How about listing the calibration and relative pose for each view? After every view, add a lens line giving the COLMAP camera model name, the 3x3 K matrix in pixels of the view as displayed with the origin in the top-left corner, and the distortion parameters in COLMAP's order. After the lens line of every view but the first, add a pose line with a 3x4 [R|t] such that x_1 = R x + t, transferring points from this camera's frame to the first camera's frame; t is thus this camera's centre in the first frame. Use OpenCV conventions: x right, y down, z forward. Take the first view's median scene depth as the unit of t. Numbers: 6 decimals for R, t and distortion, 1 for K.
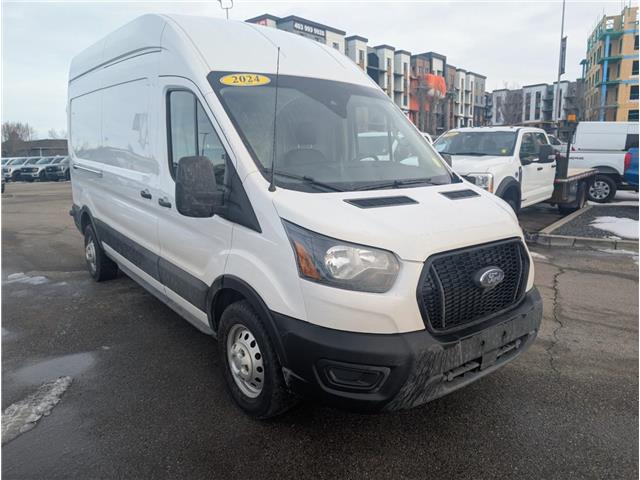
lens RADIAL K [[451.8, 0, 320.0], [0, 451.8, 240.0], [0, 0, 1]] dist [0.002416, -0.001315]
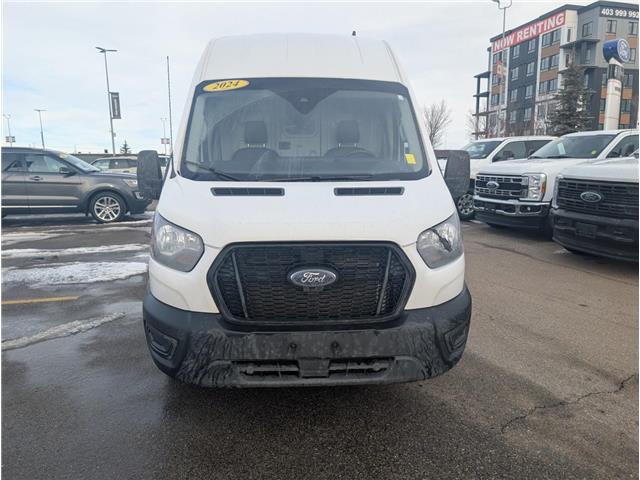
lens RADIAL K [[451.8, 0, 320.0], [0, 451.8, 240.0], [0, 0, 1]] dist [0.002416, -0.001315]
pose [[0.824453, 0.101622, -0.556732, 0.915266], [-0.109742, 0.993781, 0.018883, -0.013401], [0.555189, 0.045529, 0.830477, 0.247965]]
